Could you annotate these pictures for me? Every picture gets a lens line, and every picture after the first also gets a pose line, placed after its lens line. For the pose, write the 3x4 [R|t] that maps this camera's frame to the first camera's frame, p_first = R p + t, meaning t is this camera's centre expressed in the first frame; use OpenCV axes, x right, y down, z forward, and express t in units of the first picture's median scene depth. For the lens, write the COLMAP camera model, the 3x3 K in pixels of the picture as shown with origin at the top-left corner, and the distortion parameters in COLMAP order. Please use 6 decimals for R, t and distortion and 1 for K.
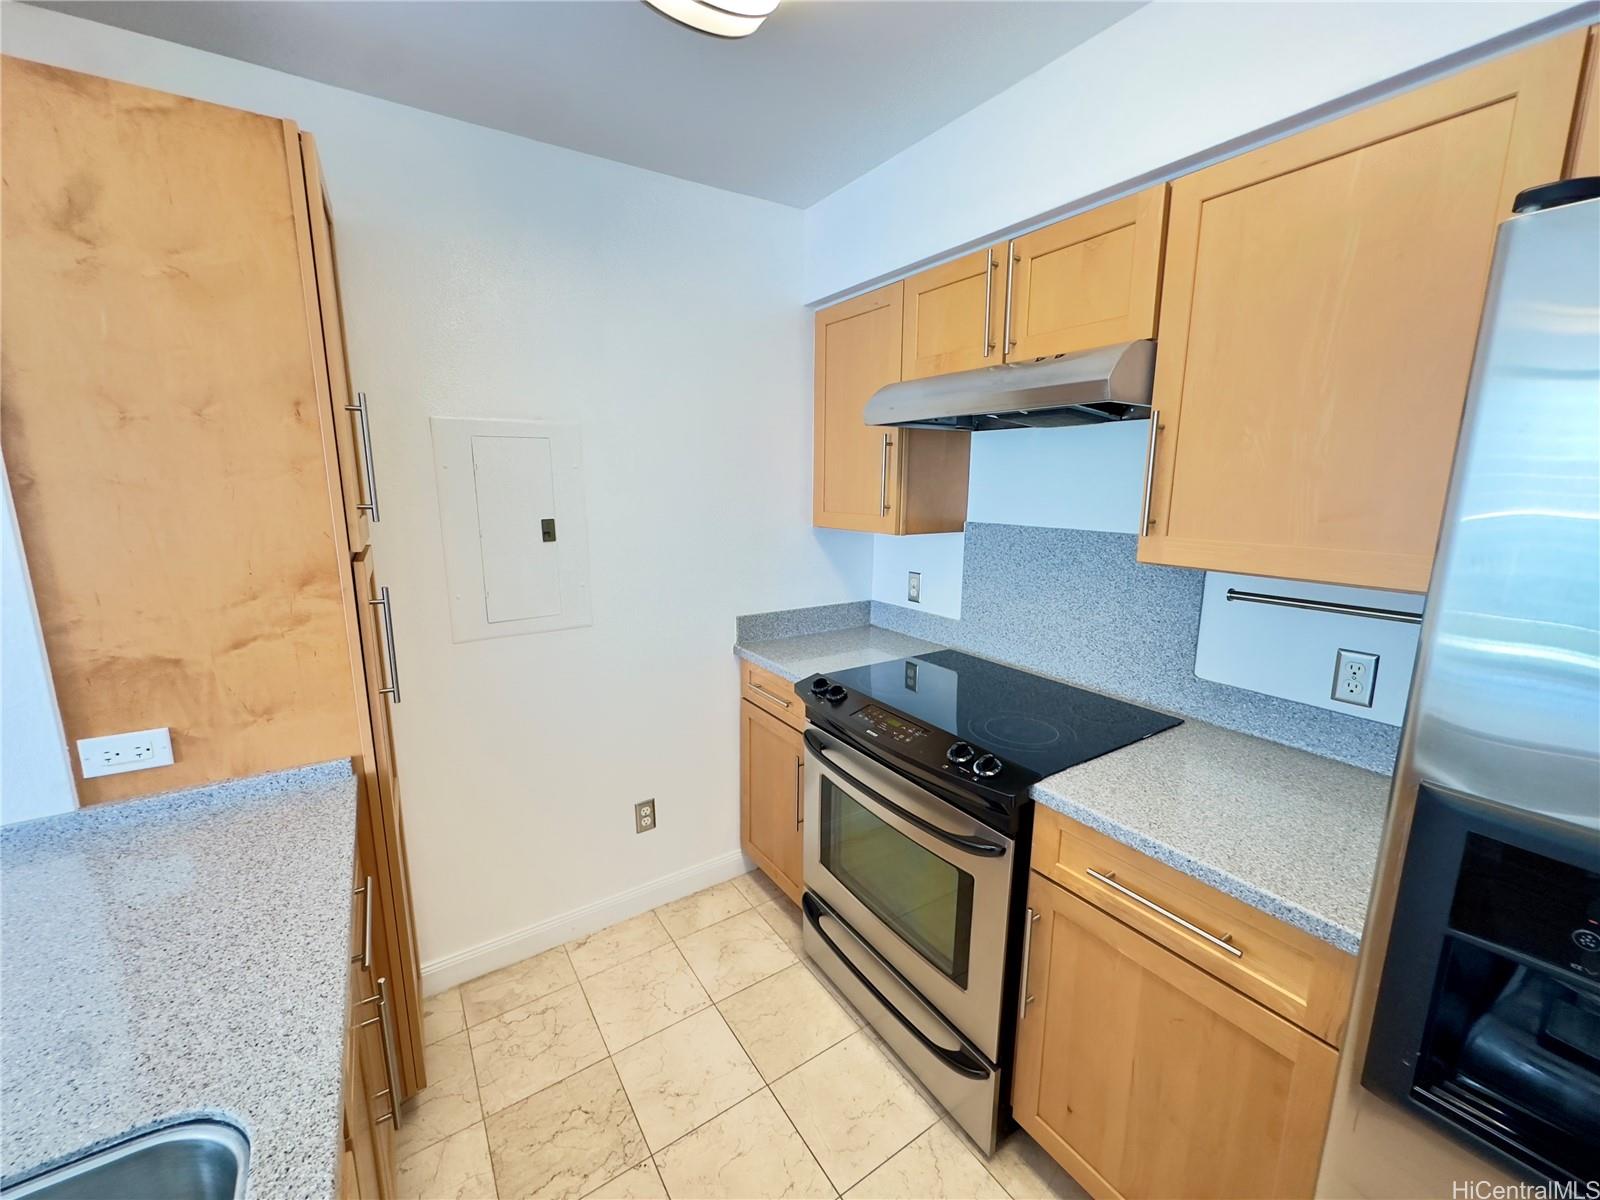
lens RADIAL K [[638.2, 0, 803.6], [0, 638.2, 597.5], [0, 0, 1]] dist [-0.005512, 0.001022]
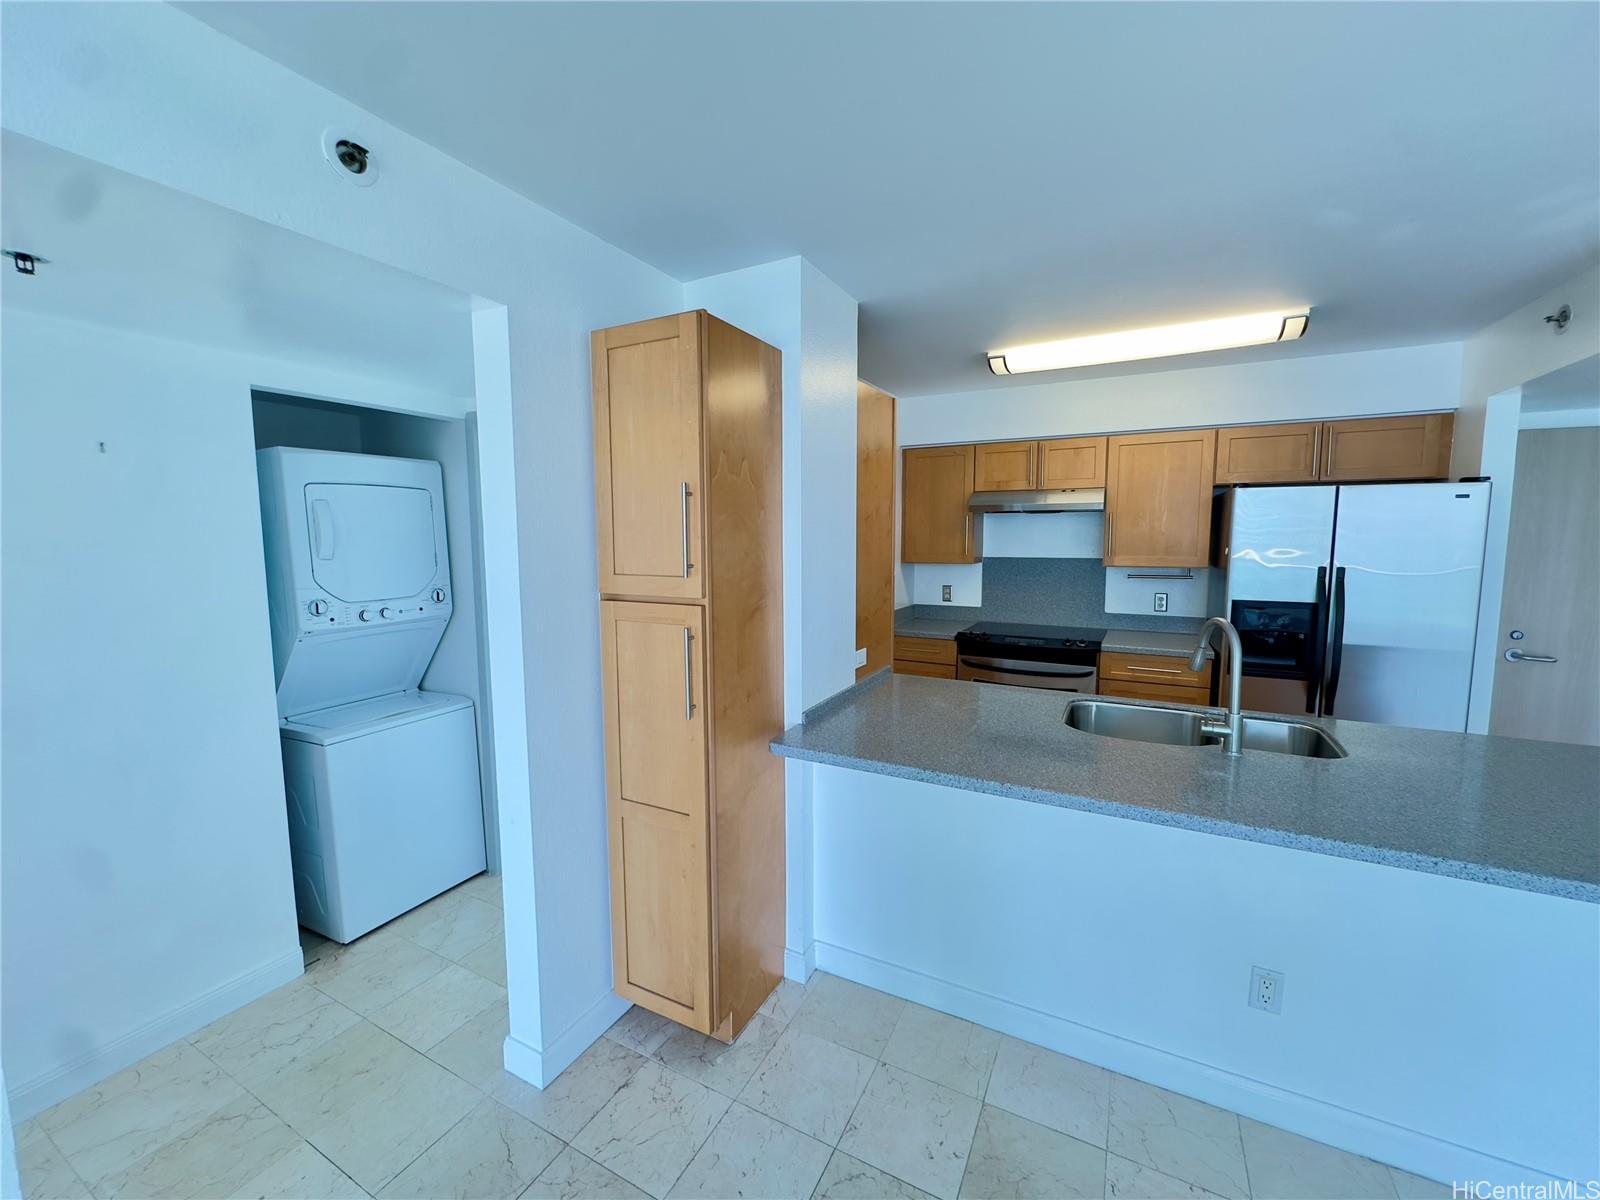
lens RADIAL K [[638.2, 0, 804.0], [0, 638.2, 592.9], [0, 0, 1]] dist [-0.005512, 0.001022]
pose [[0.877942, -0.051837, 0.475952, -1.533389], [0.094025, 0.993430, -0.065243, 0.092379], [-0.469443, 0.102031, 0.877048, -0.626045]]
